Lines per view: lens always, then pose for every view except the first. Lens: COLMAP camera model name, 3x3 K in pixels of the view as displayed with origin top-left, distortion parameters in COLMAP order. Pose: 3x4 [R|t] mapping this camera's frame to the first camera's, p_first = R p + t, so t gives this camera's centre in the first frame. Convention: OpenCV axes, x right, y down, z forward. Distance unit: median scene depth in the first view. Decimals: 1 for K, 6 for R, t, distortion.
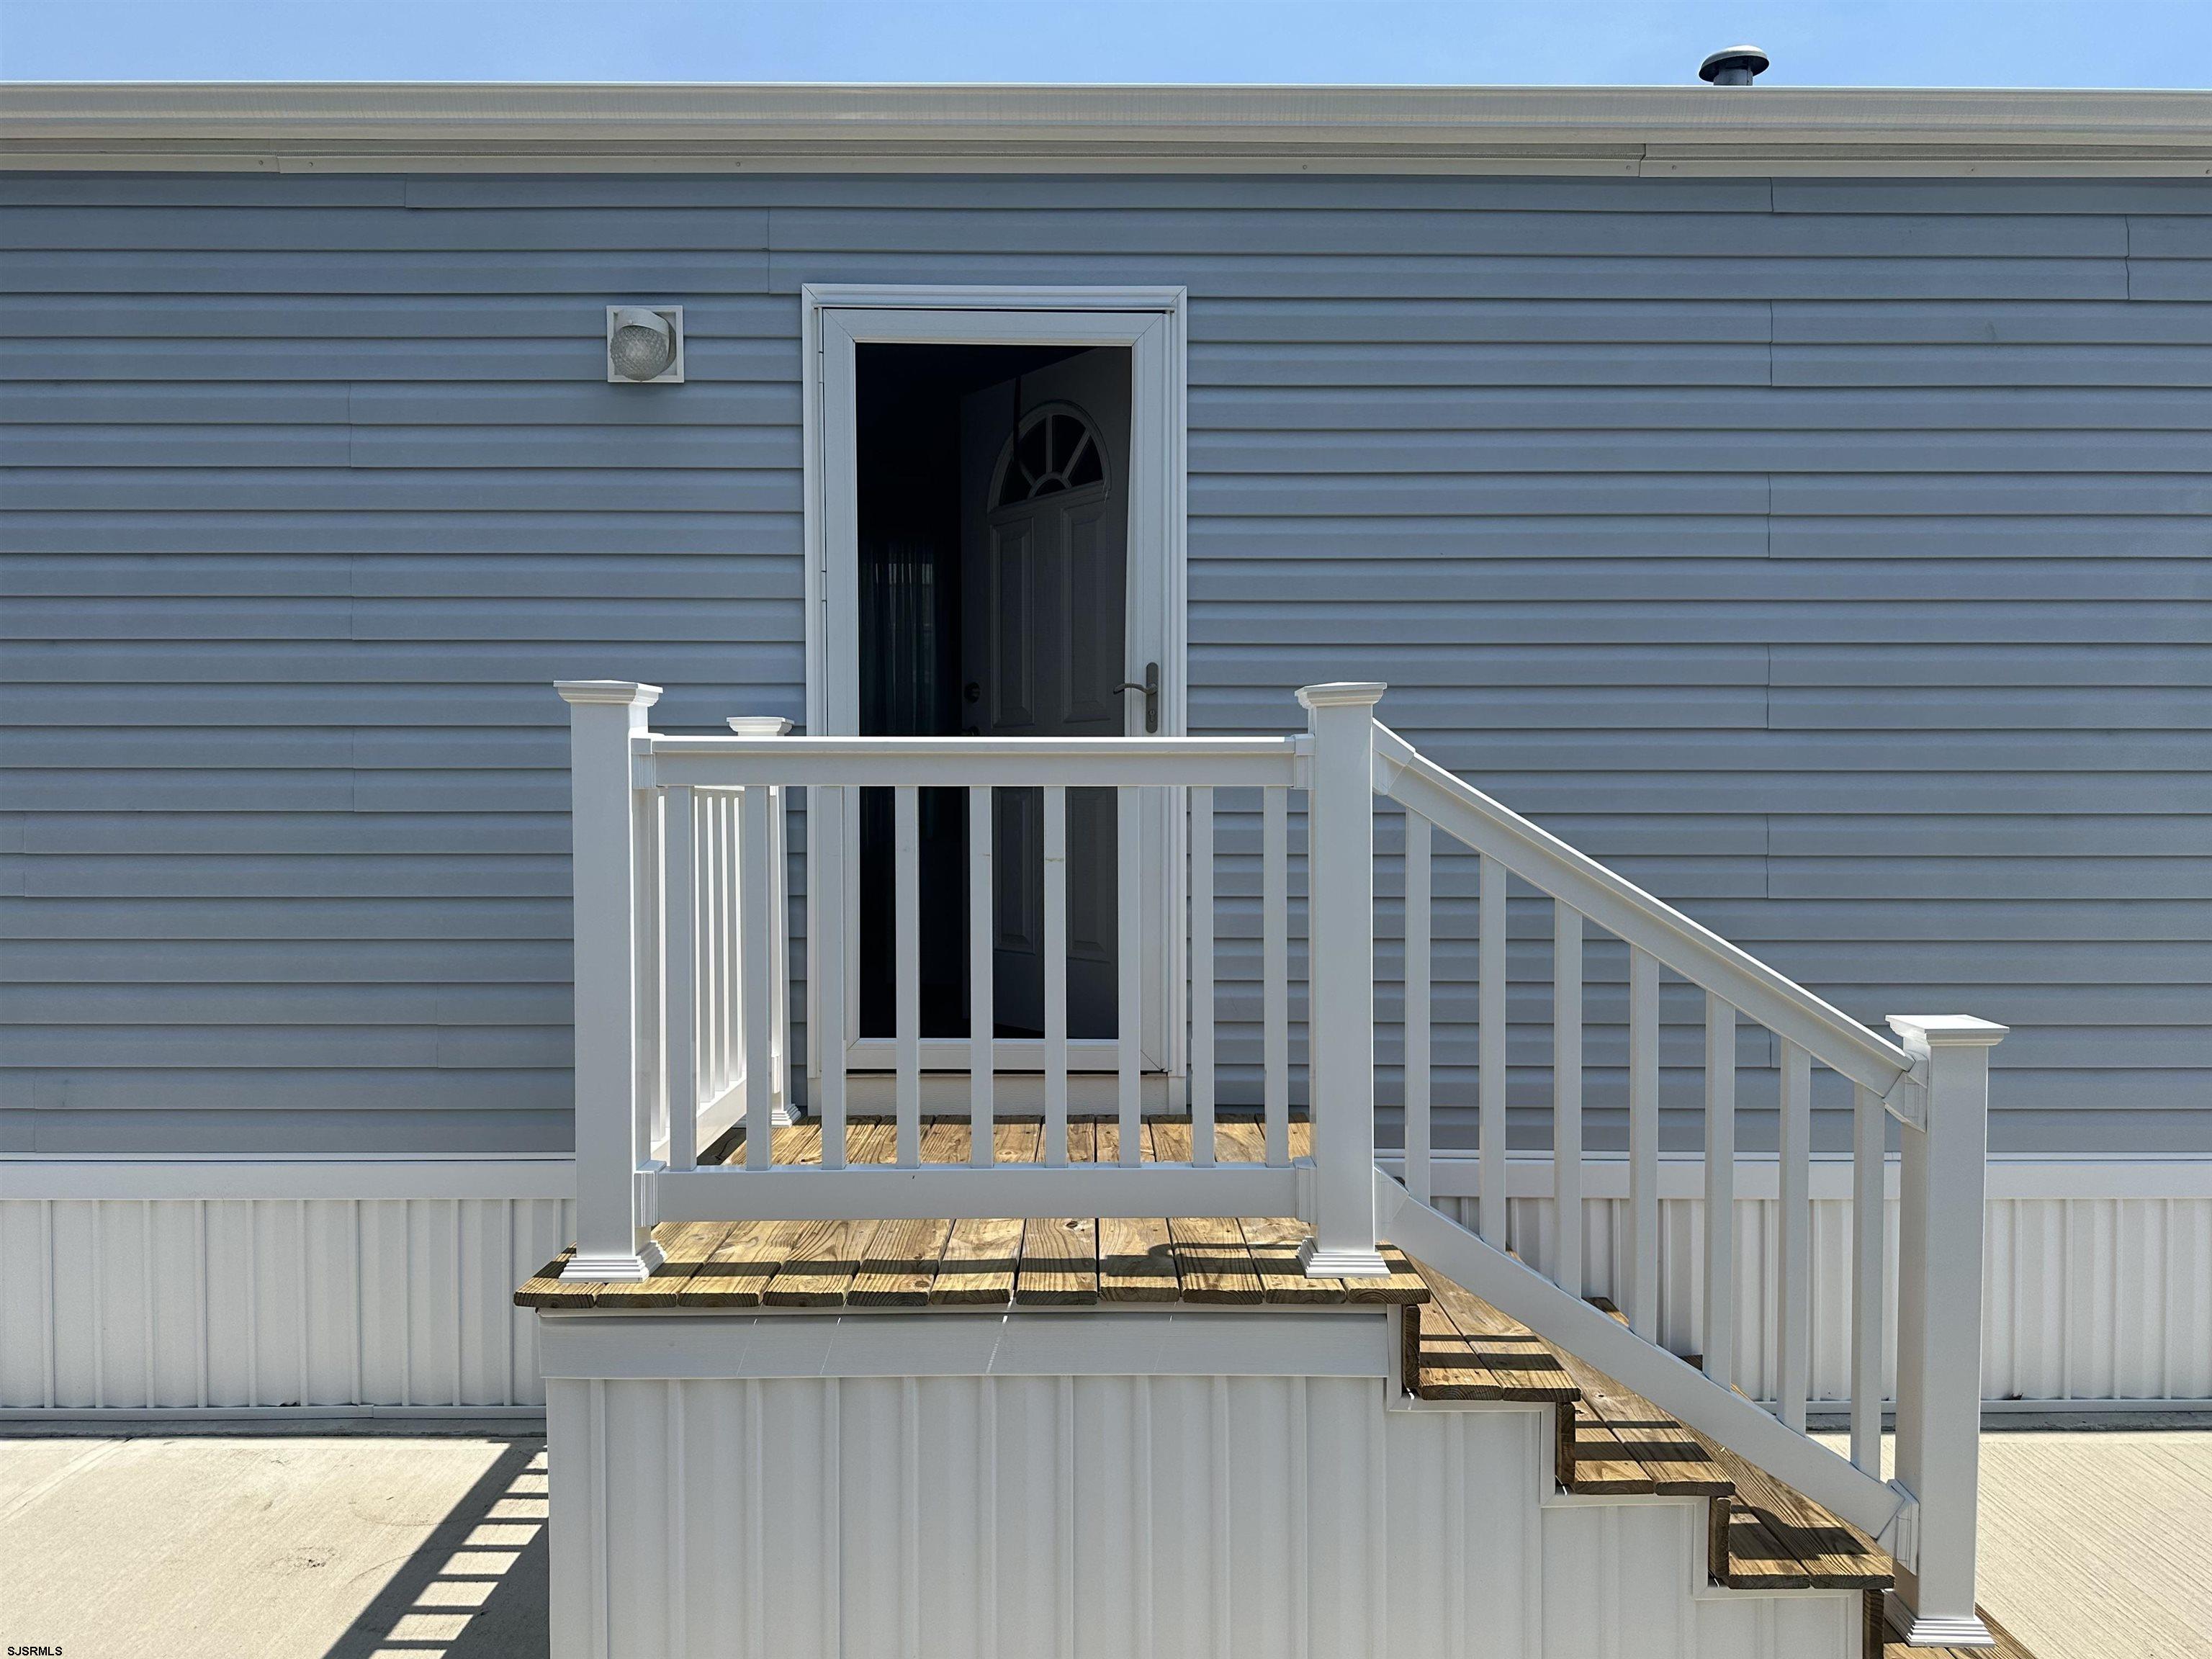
lens RADIAL K [[1584.4, 0, 1116.2], [0, 1584.4, 875.9], [0, 0, 1]] dist [0.003552, -0.001597]
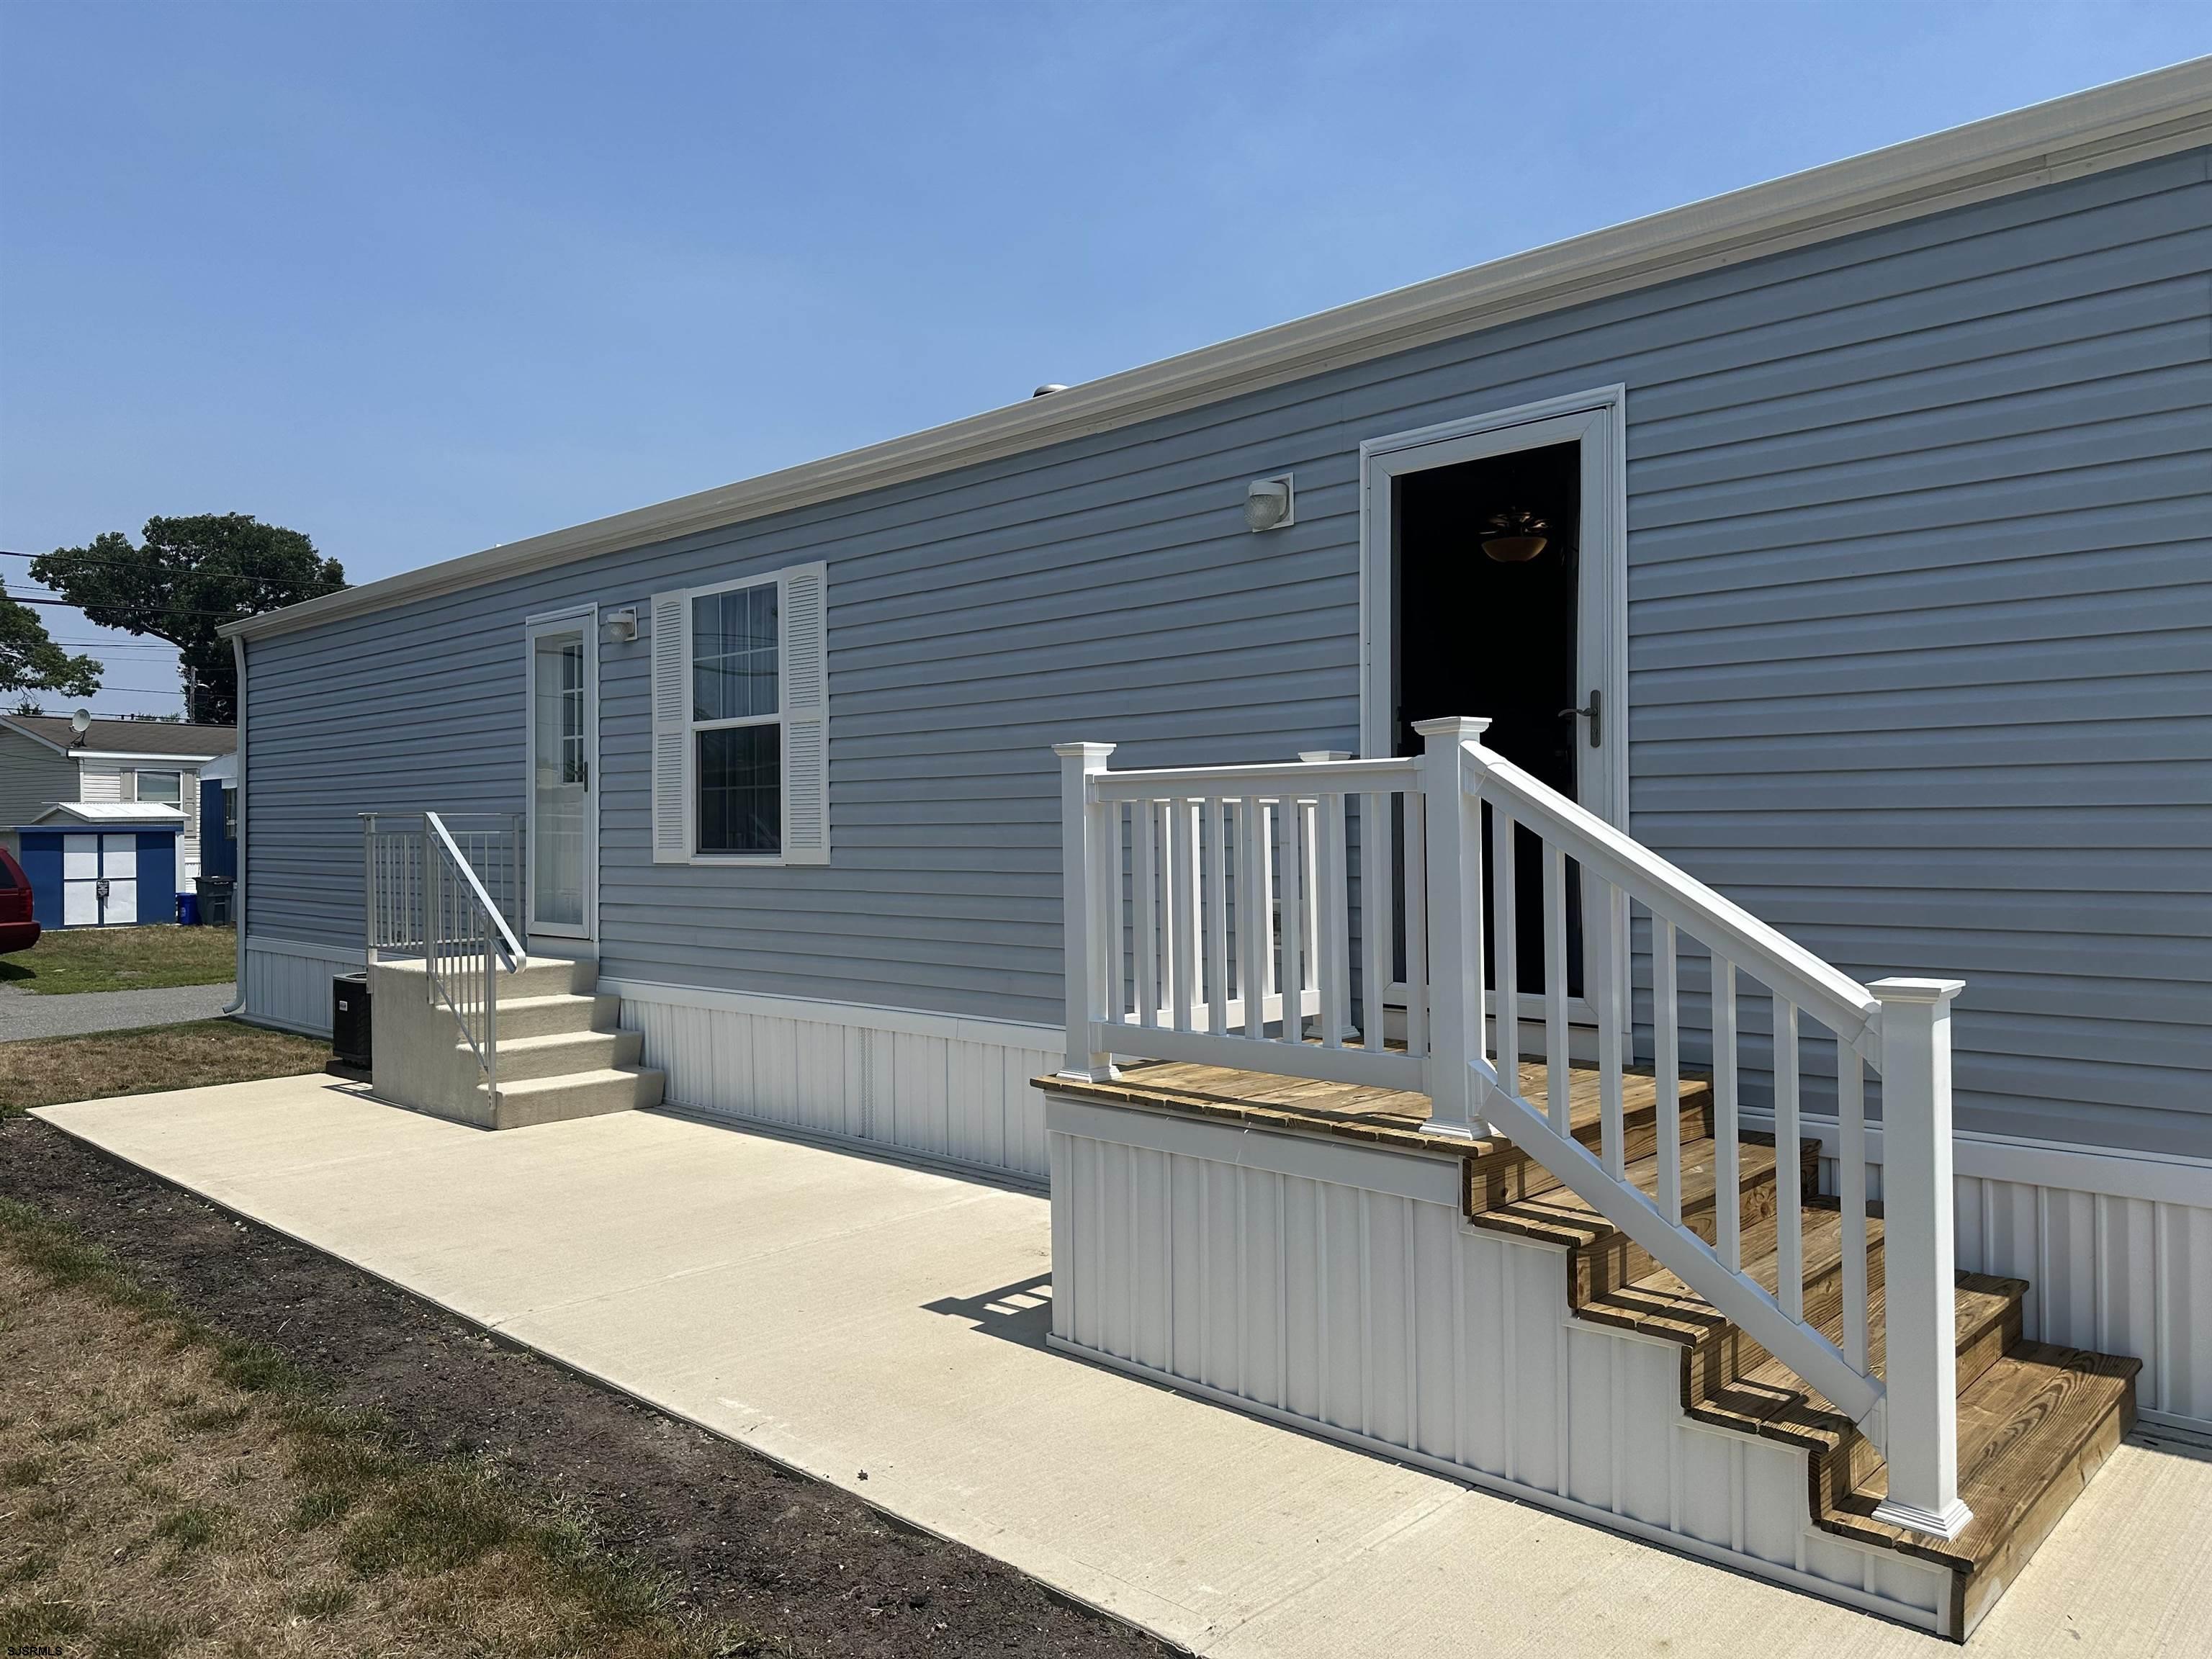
lens RADIAL K [[1561.9, 0, 1098.8], [0, 1561.9, 838.7], [0, 0, 1]] dist [0.211951, -0.415975]
pose [[0.714575, -0.005224, -0.699539, 0.624988], [-0.015548, 0.999607, -0.023347, 0.017736], [0.699386, 0.027559, 0.714213, -0.165066]]
